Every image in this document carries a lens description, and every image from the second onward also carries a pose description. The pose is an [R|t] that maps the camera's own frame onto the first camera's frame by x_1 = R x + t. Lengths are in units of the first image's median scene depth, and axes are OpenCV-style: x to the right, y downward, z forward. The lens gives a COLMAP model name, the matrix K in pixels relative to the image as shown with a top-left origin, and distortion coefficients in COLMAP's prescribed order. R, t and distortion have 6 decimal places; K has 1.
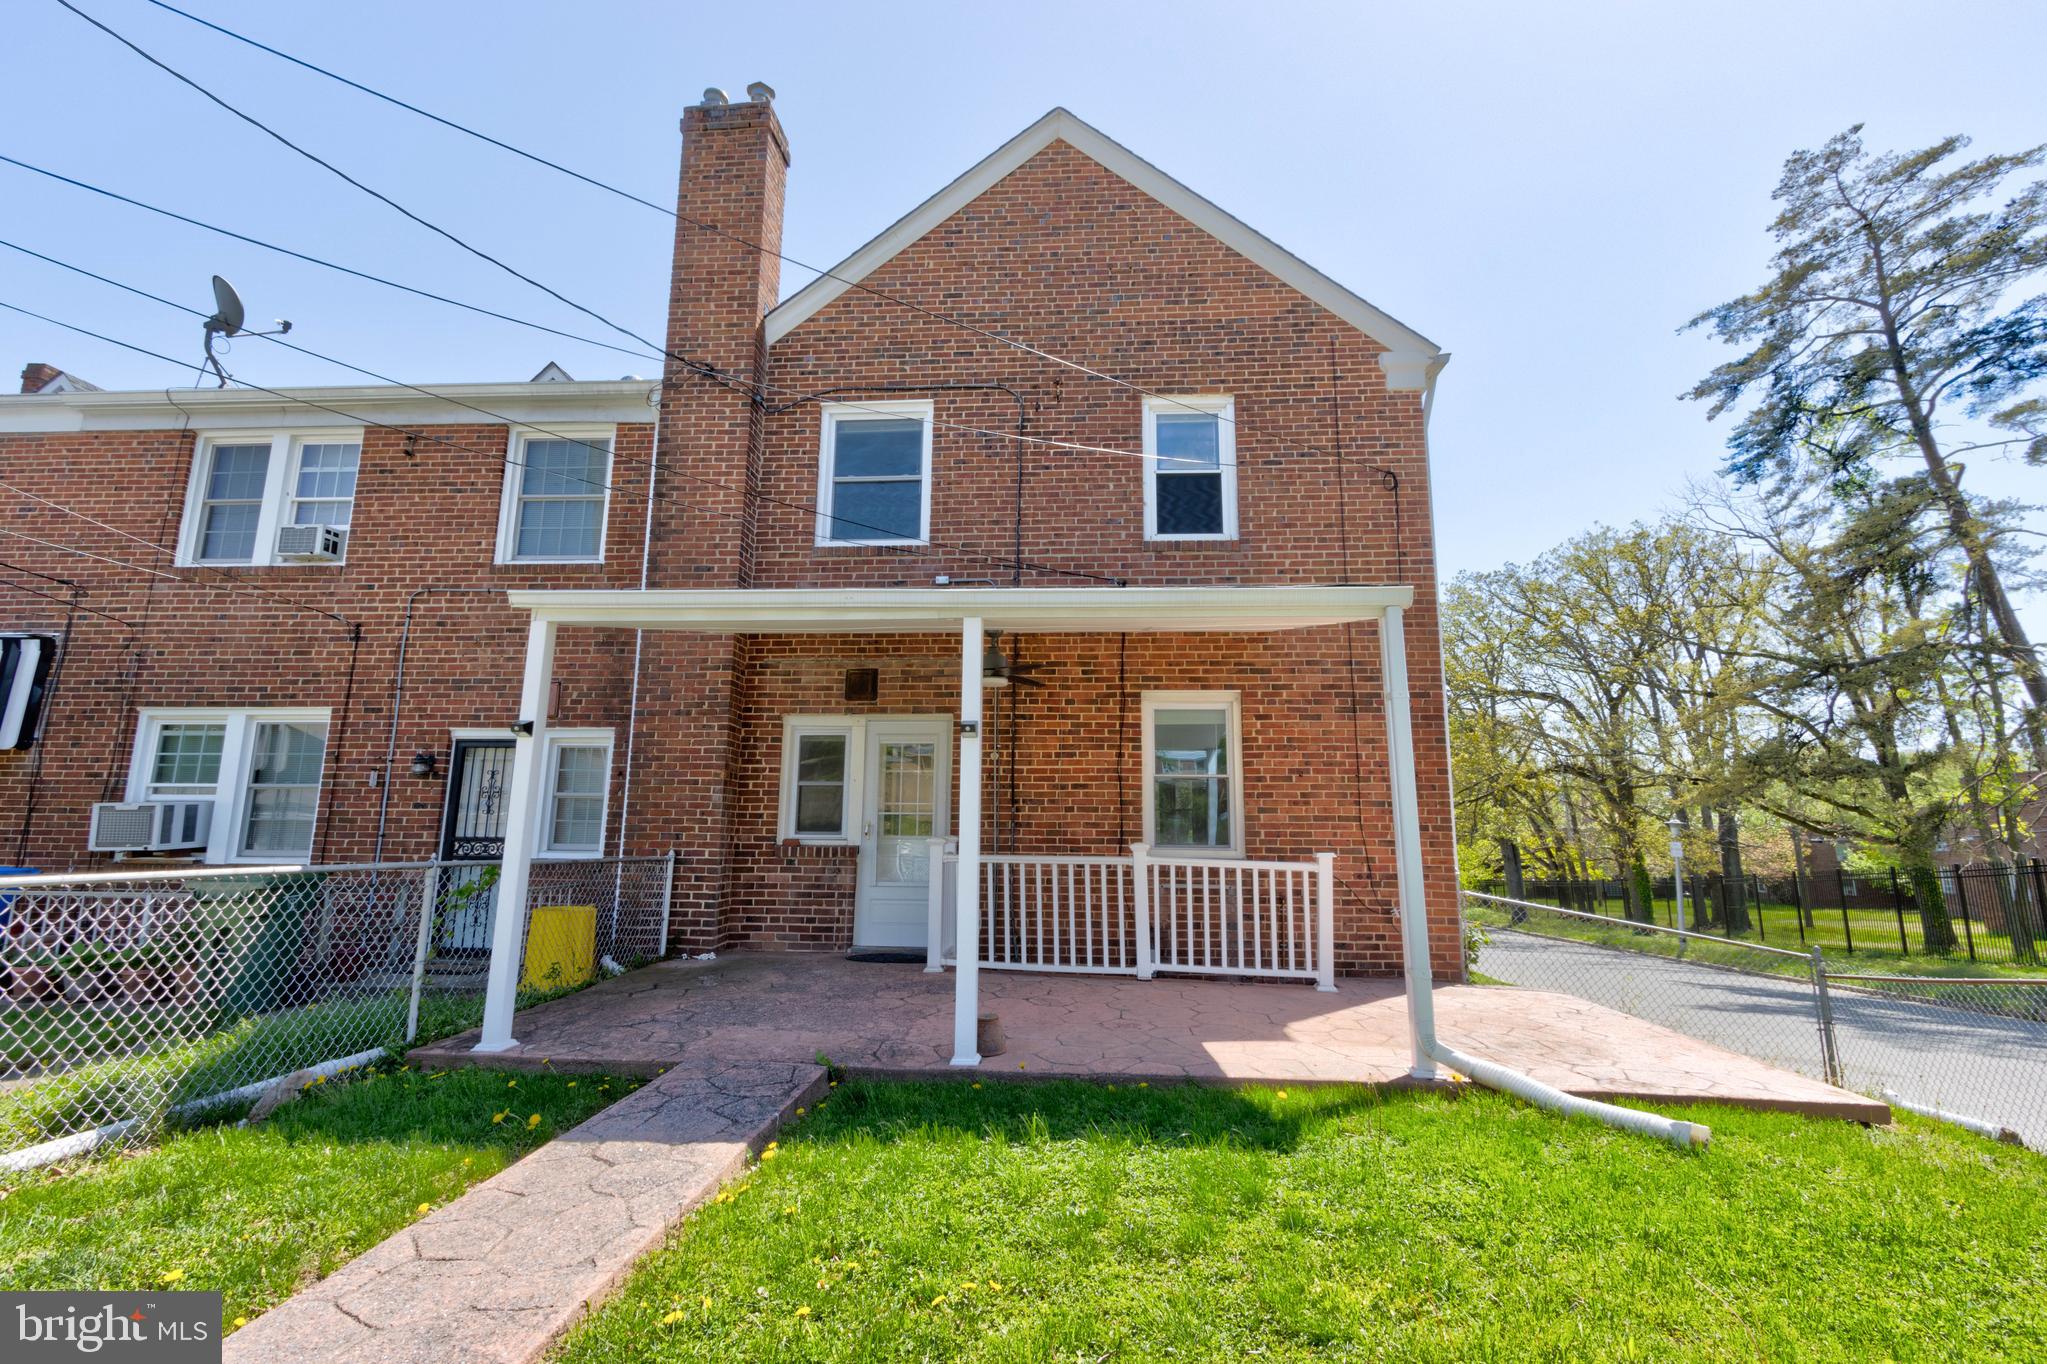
lens RADIAL K [[929.2, 0, 1021.8], [0, 929.2, 665.8], [0, 0, 1]] dist [0.000457, 0.000208]
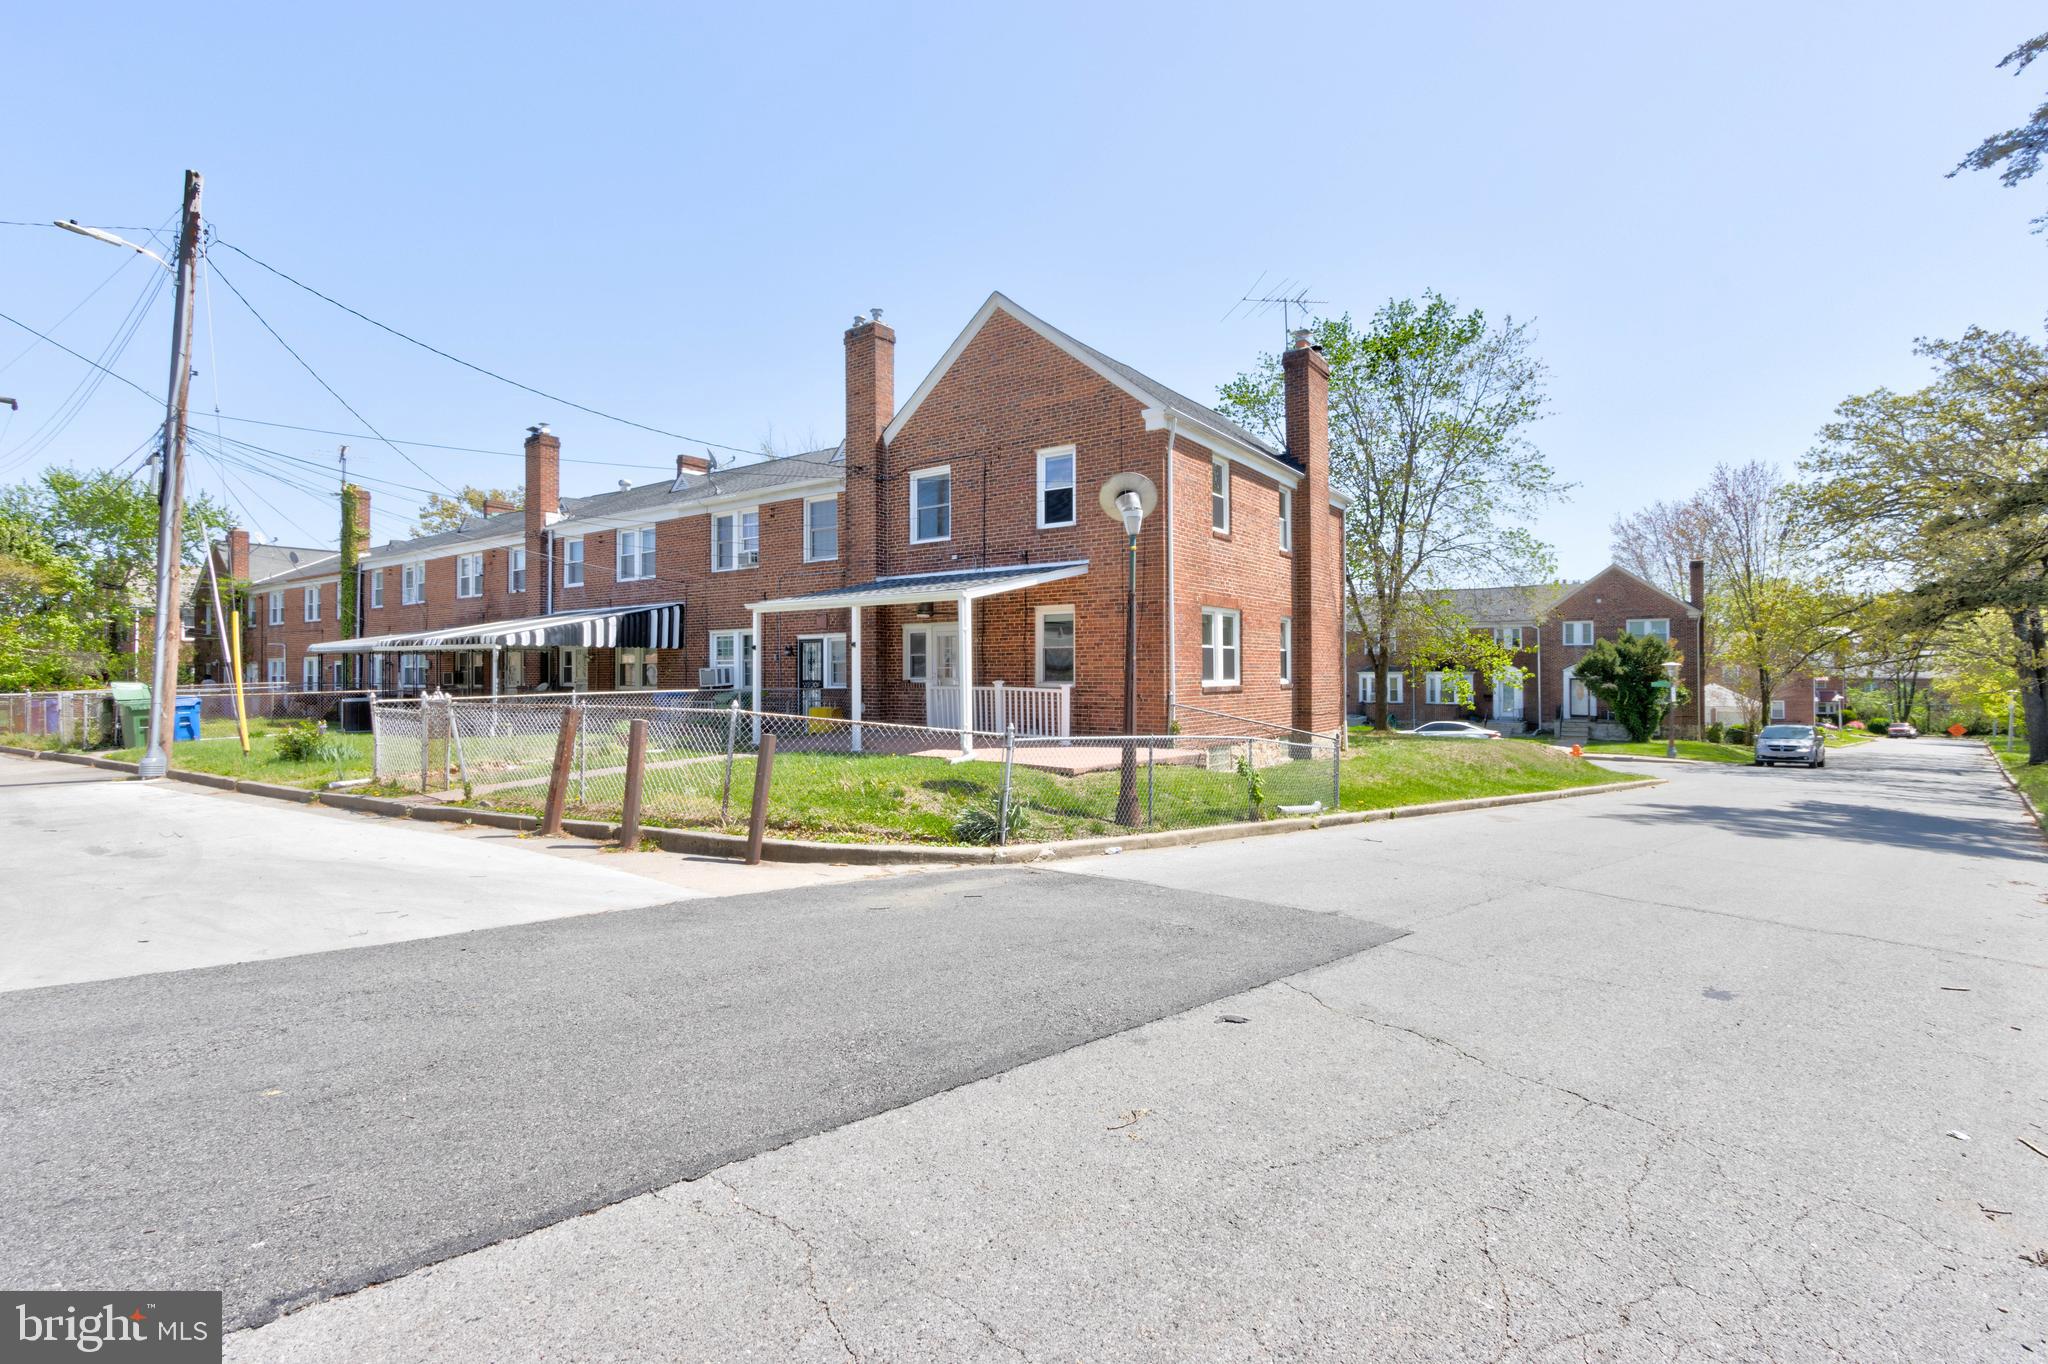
lens RADIAL K [[923.3, 0, 1017.8], [0, 923.3, 668.1], [0, 0, 1]] dist [0.003147, 0.000182]
pose [[0.848959, -0.015842, -0.528222, 1.134908], [0.108252, 0.983568, 0.144485, -0.132934], [0.517253, -0.179843, 0.836723, -0.712063]]
